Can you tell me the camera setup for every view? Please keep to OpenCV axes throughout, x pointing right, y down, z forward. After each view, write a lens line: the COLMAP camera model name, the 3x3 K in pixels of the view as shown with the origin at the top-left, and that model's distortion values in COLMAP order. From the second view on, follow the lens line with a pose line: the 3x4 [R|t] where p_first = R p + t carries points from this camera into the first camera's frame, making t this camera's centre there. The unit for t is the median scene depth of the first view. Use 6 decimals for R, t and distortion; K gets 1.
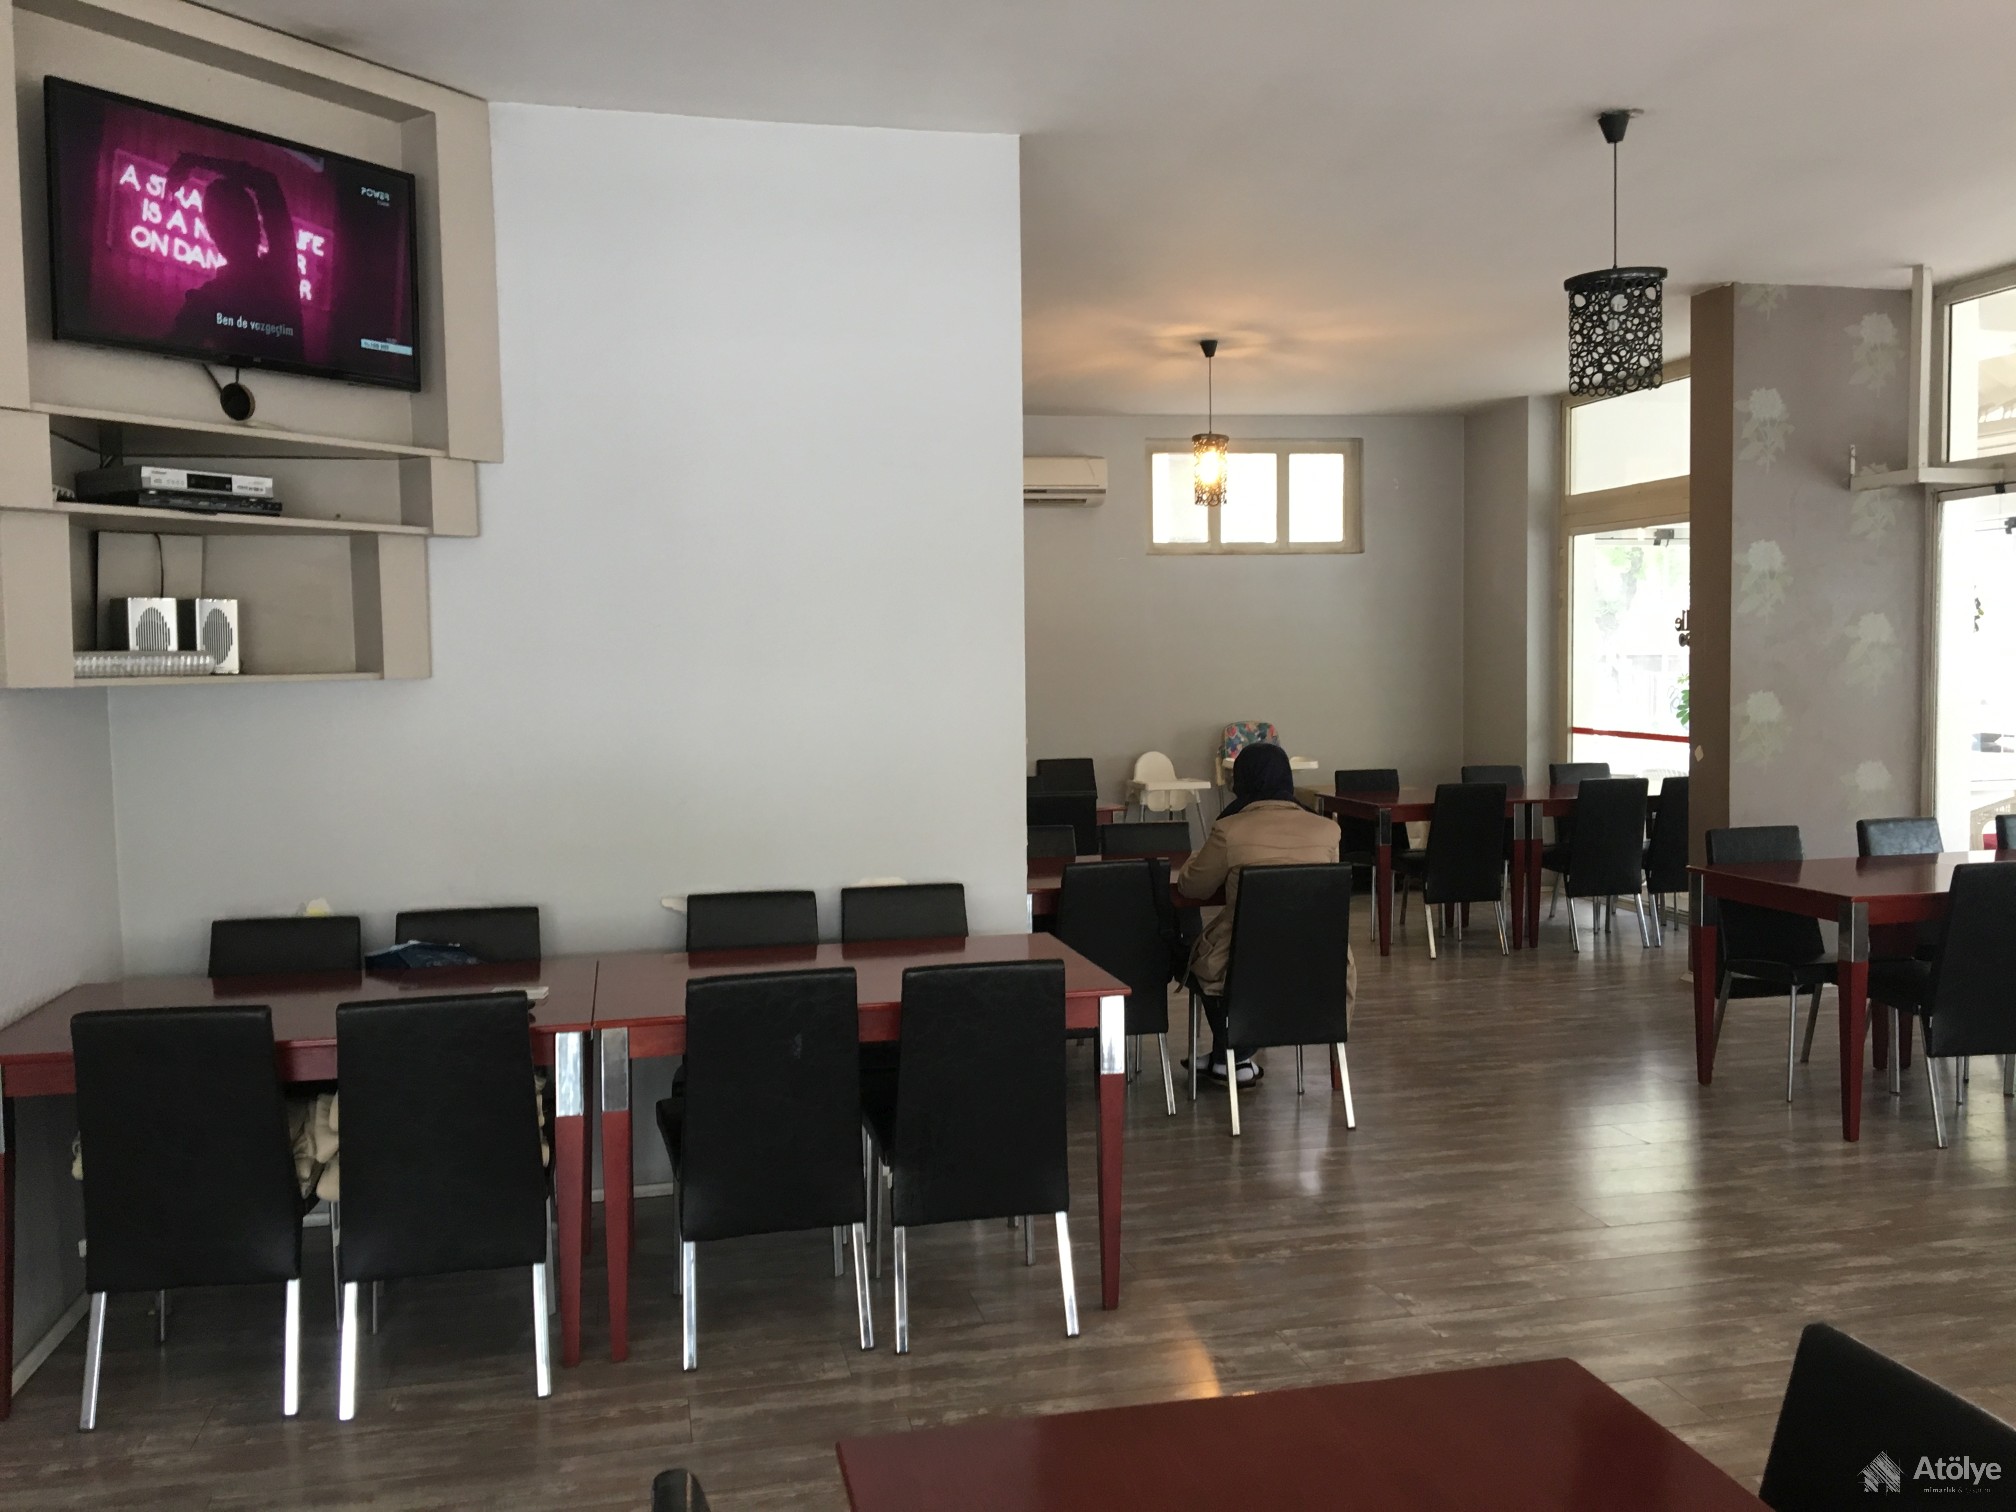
lens RADIAL K [[1702.2, 0, 1014.5], [0, 1702.2, 749.3], [0, 0, 1]] dist [0.083789, -0.117025]
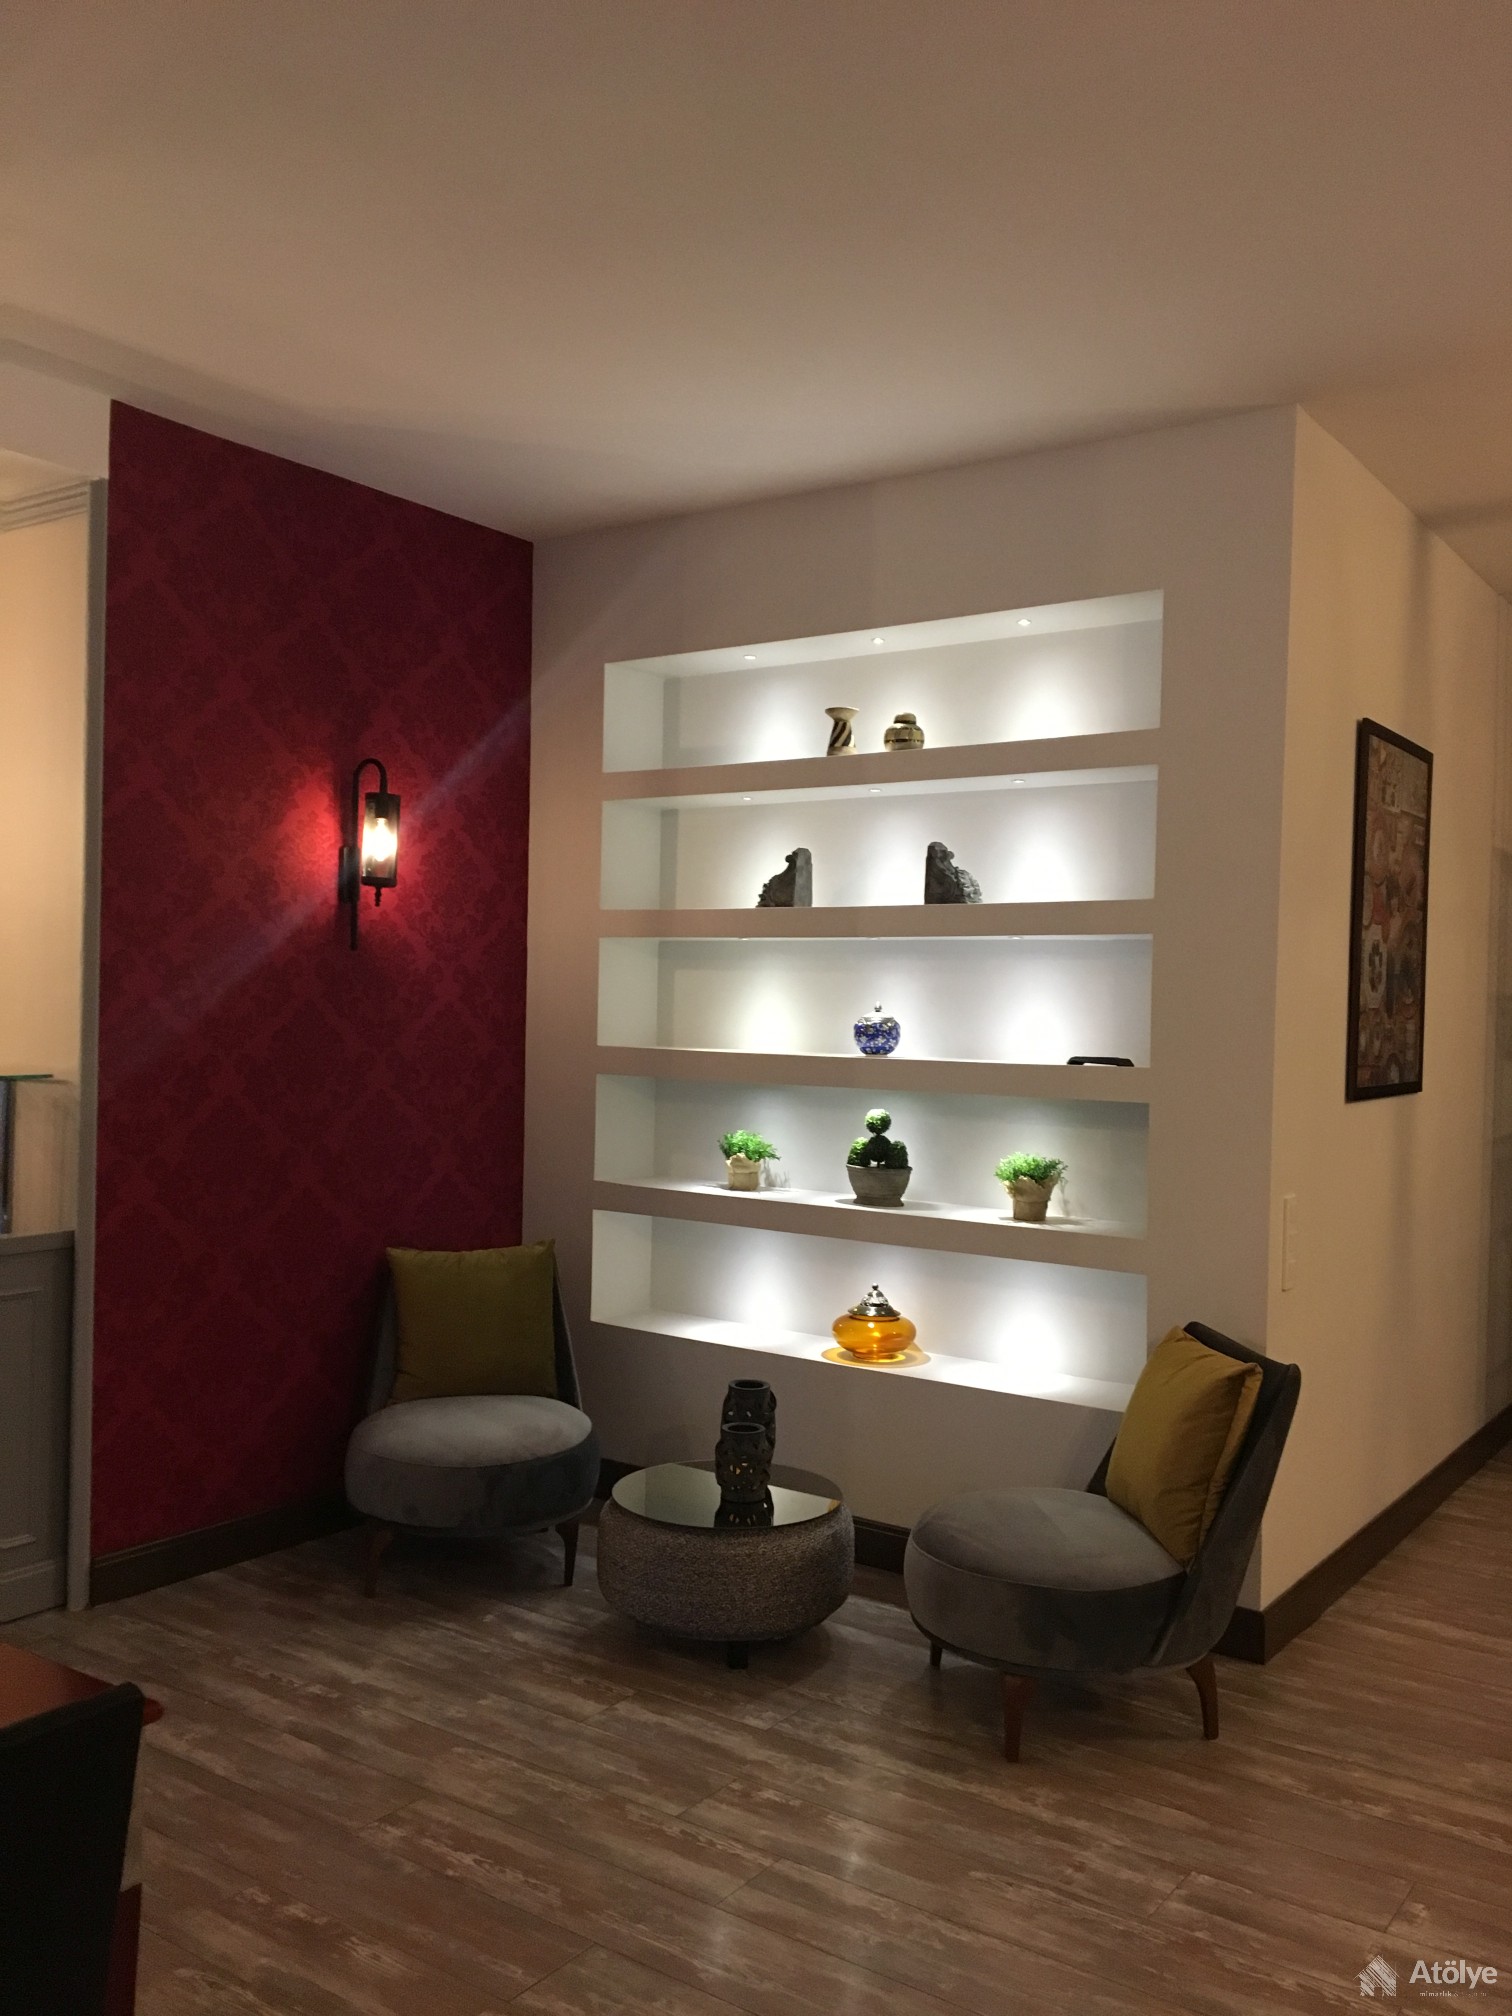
lens RADIAL K [[1702.2, 0, 760.3], [0, 1702.2, 1020.5], [0, 0, 1]] dist [0.083789, -0.117025]
pose [[0.661030, 0.040051, -0.749290, 0.608383], [-0.068960, 0.997591, -0.007514, -0.048680], [0.747184, 0.056638, 0.662200, 0.264766]]
